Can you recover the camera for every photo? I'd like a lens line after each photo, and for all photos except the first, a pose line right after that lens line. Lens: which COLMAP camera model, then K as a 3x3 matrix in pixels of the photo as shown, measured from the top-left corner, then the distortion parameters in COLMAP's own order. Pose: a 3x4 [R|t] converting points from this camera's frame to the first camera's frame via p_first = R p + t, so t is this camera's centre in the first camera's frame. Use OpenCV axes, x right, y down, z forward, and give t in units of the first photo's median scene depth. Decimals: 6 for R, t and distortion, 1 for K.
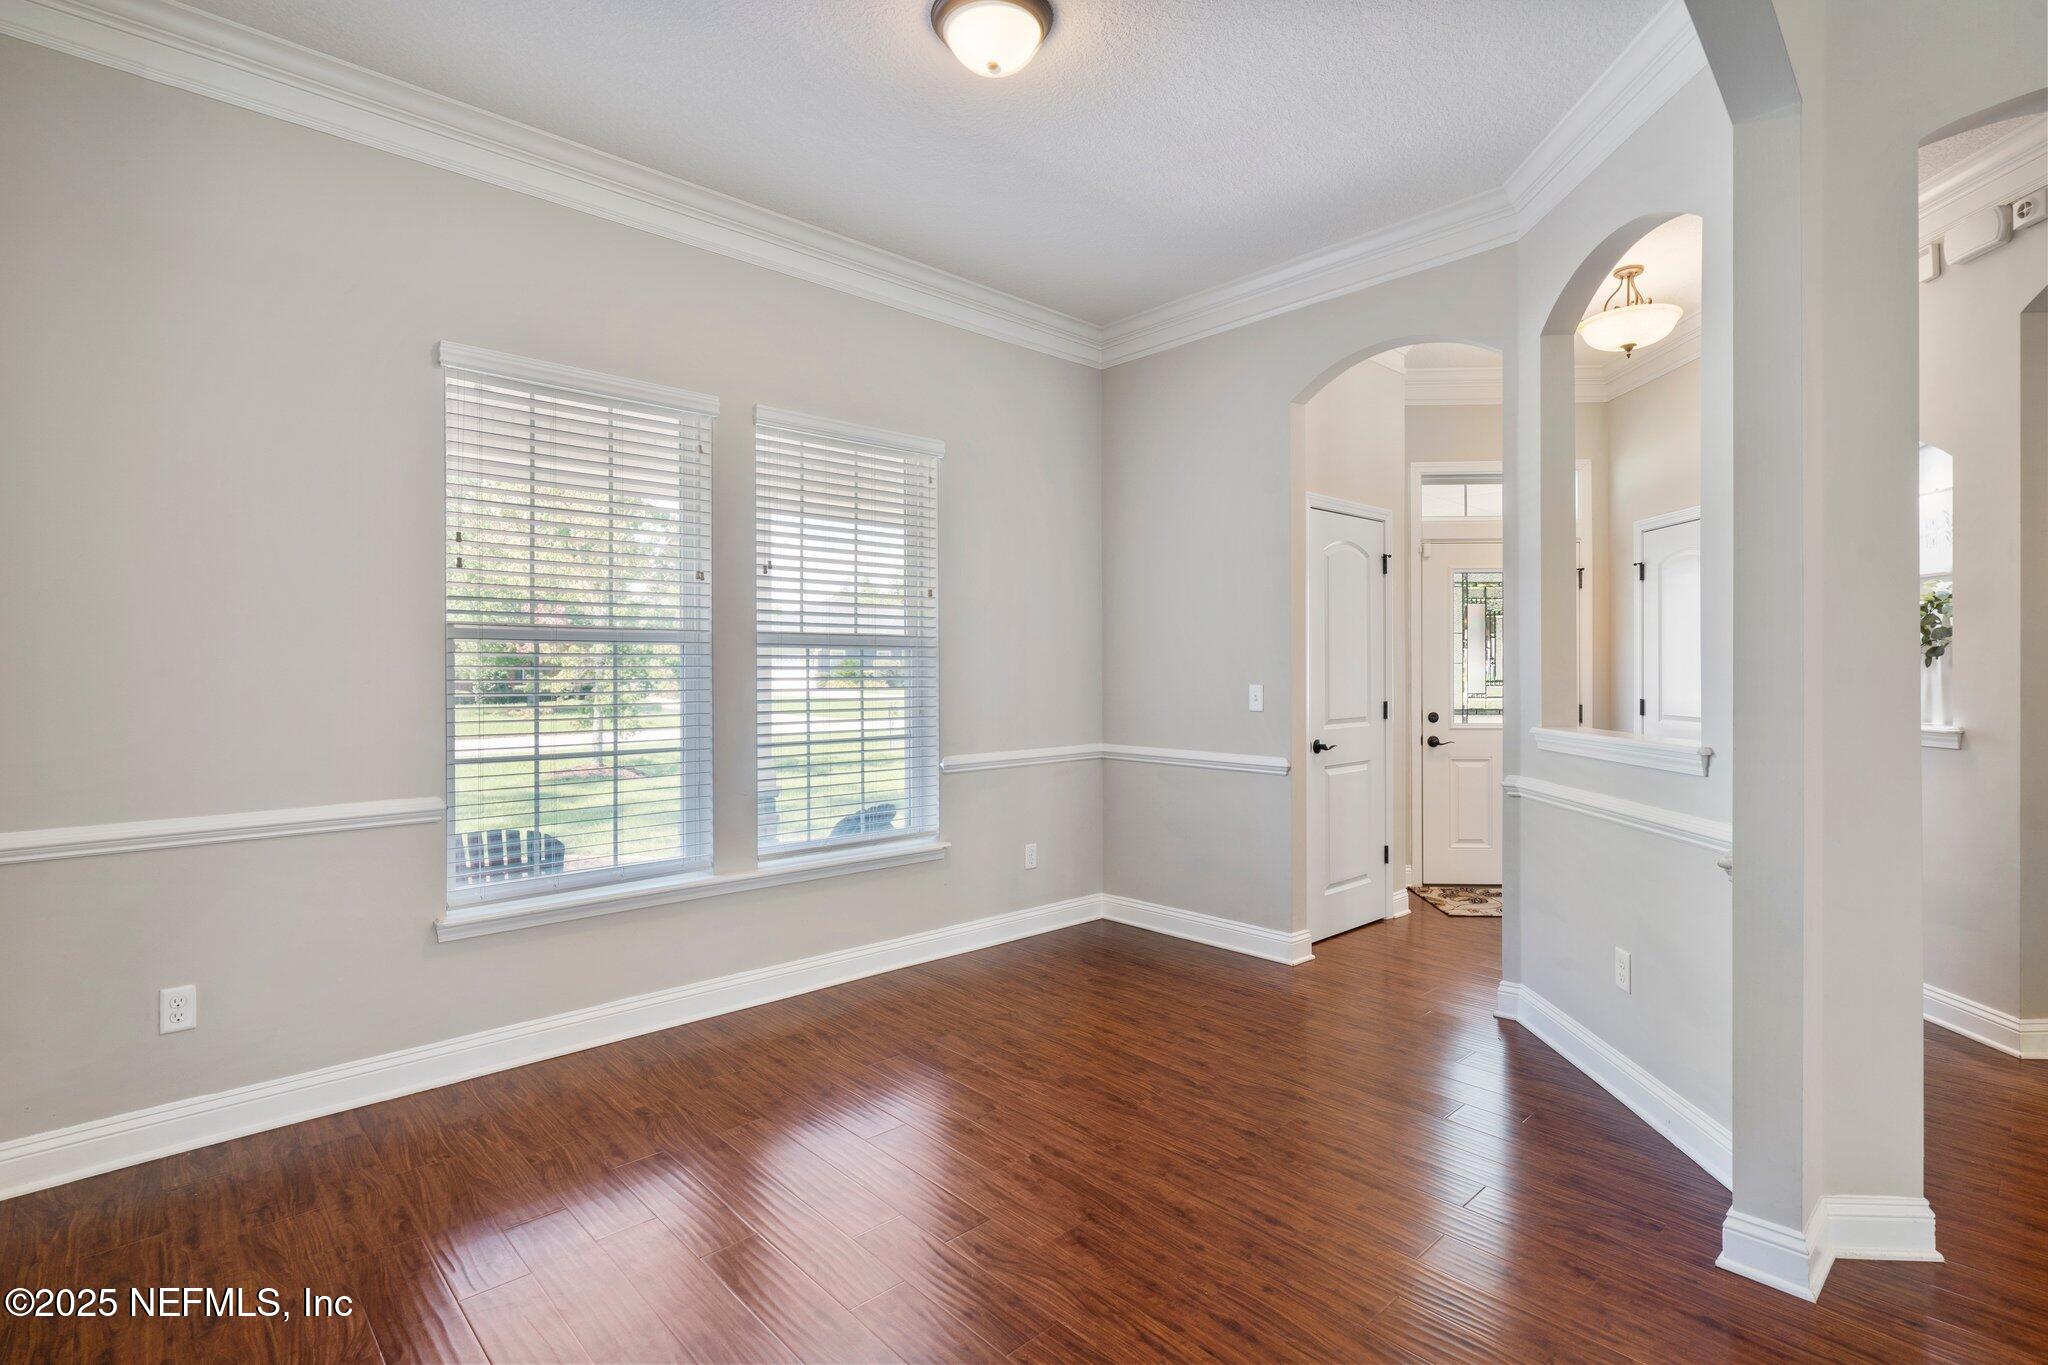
lens RADIAL K [[1000.8, 0, 1008.7], [0, 1000.8, 673.7], [0, 0, 1]] dist [-0.001324, -0.000944]
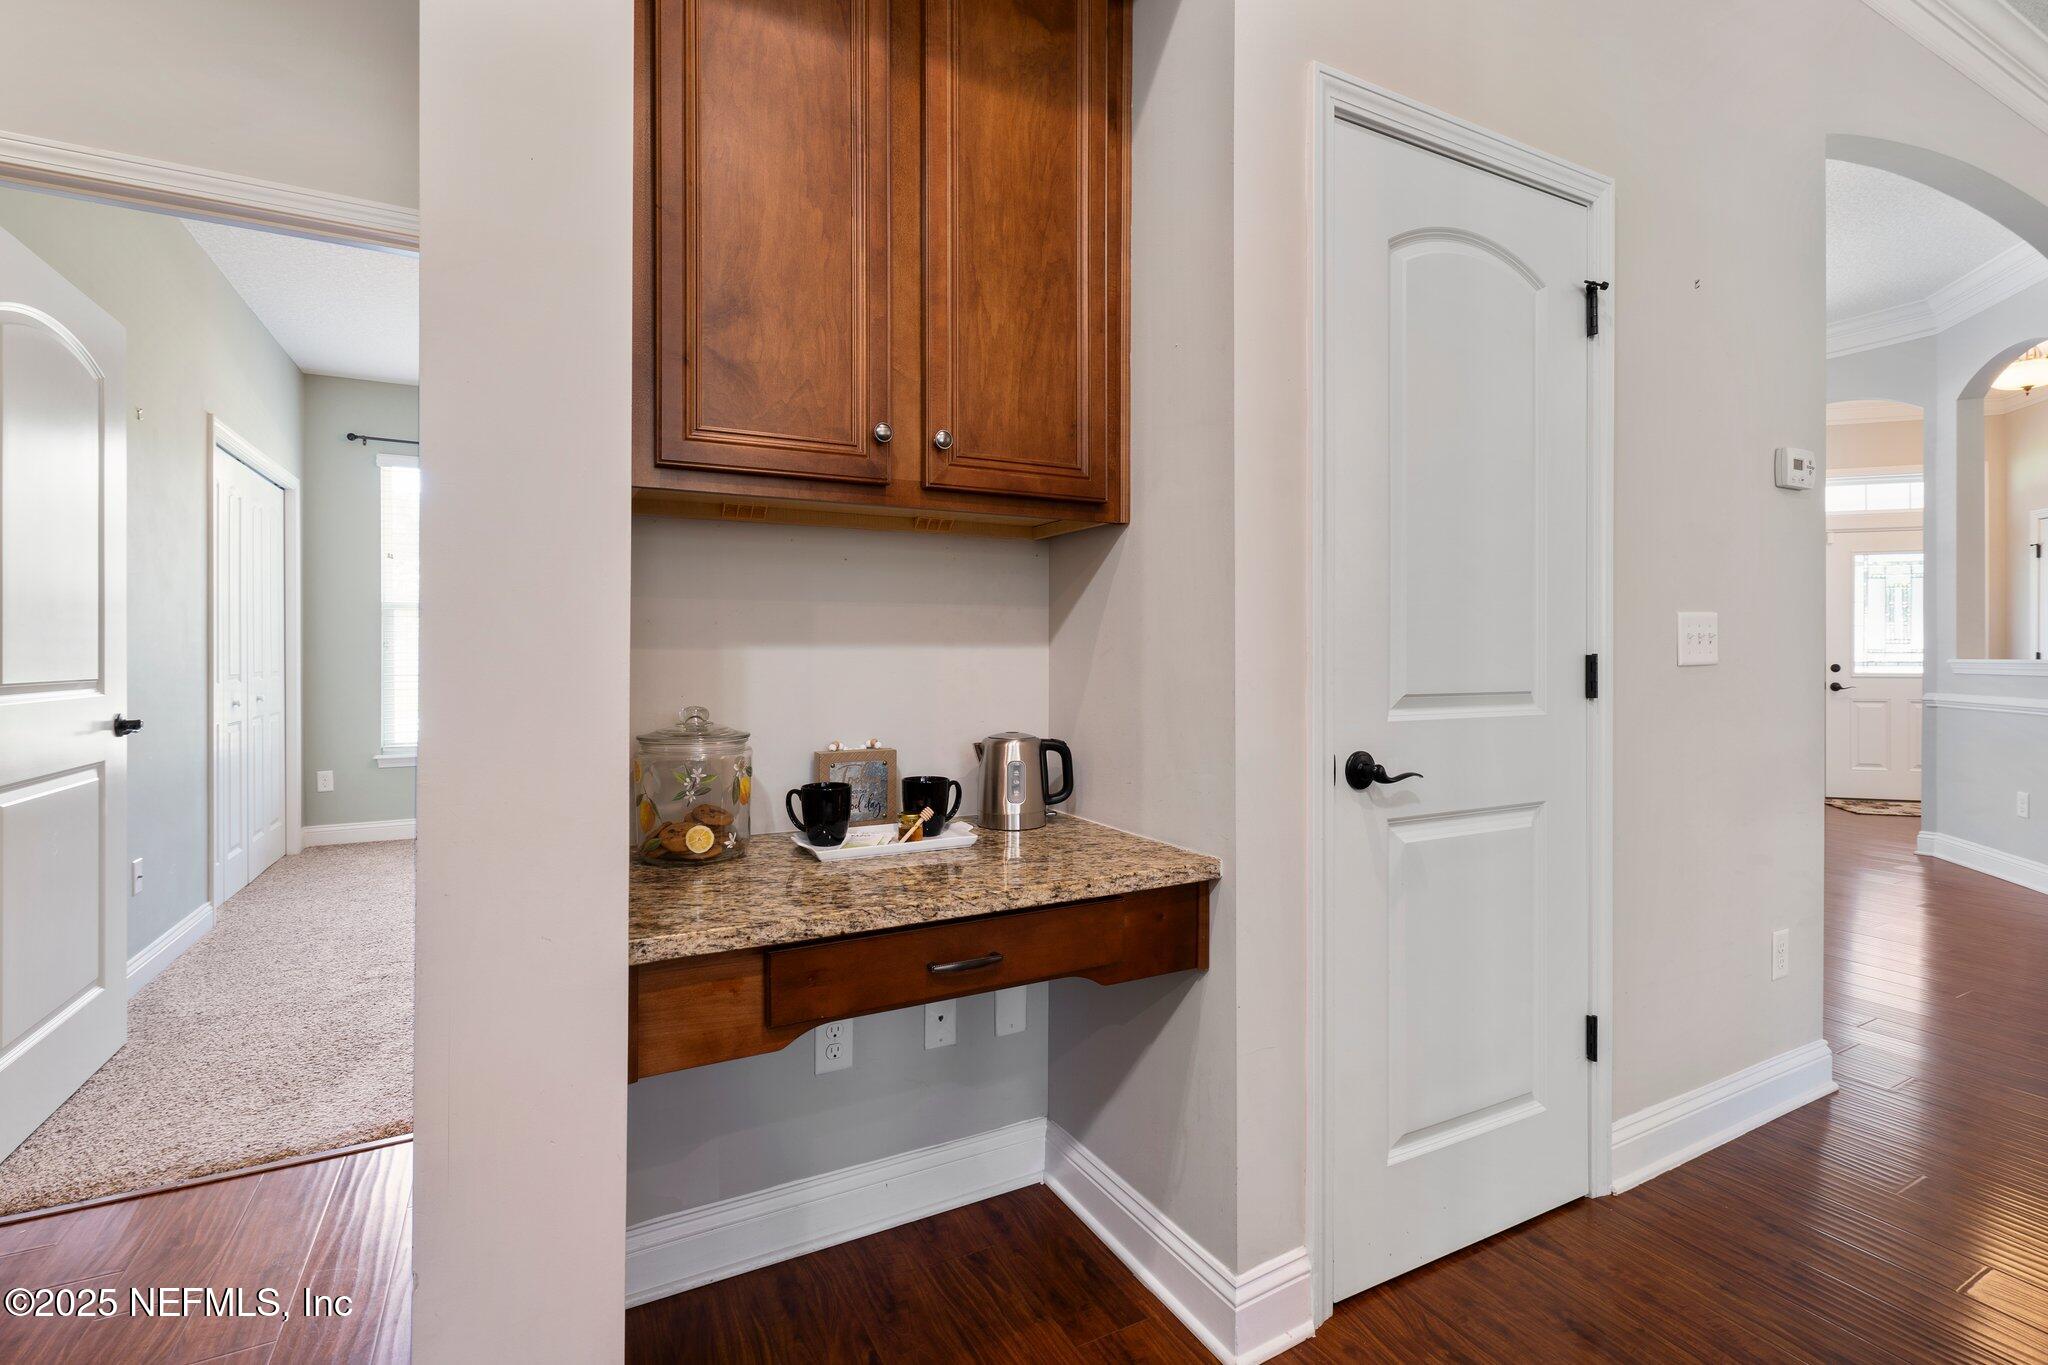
lens RADIAL K [[950.2, 0, 1022.1], [0, 950.2, 668.4], [0, 0, 1]] dist [-0.003325, 0.001640]
pose [[0.968249, 0.000260, -0.249989, -0.459383], [0.001808, 0.999966, 0.008043, 0.053361], [0.249982, -0.008240, 0.968215, -0.715373]]
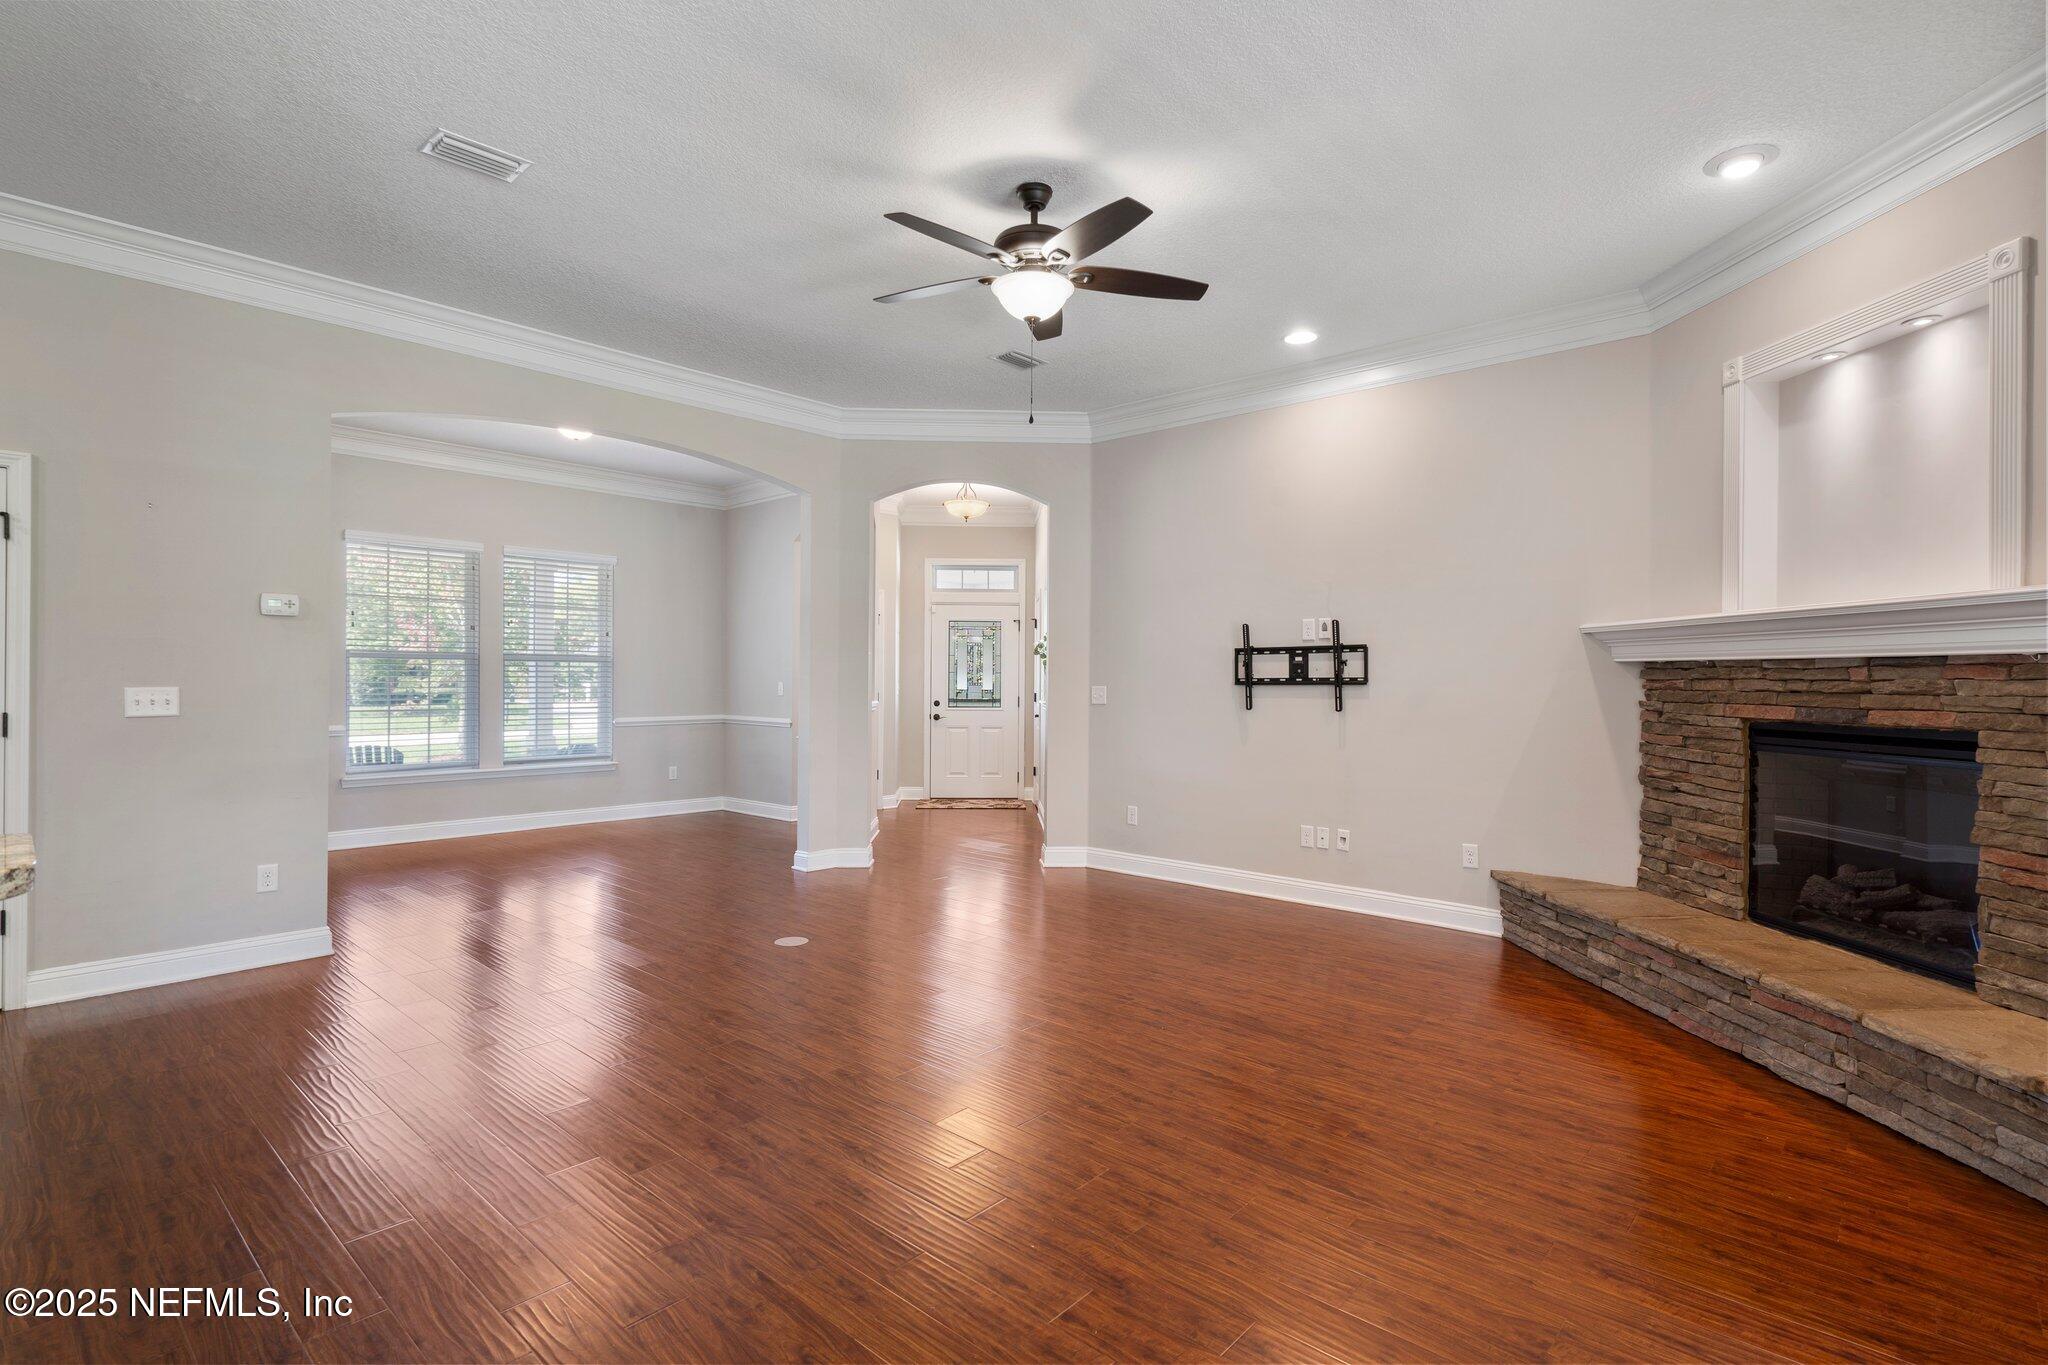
lens RADIAL K [[1000.8, 0, 1023.1], [0, 1000.8, 677.6], [0, 0, 1]] dist [-0.001324, -0.000944]
pose [[0.995712, 0.002679, 0.092468, 0.673244], [-0.001837, 0.999956, -0.009188, 0.025067], [-0.092489, 0.008978, 0.995673, -1.244765]]
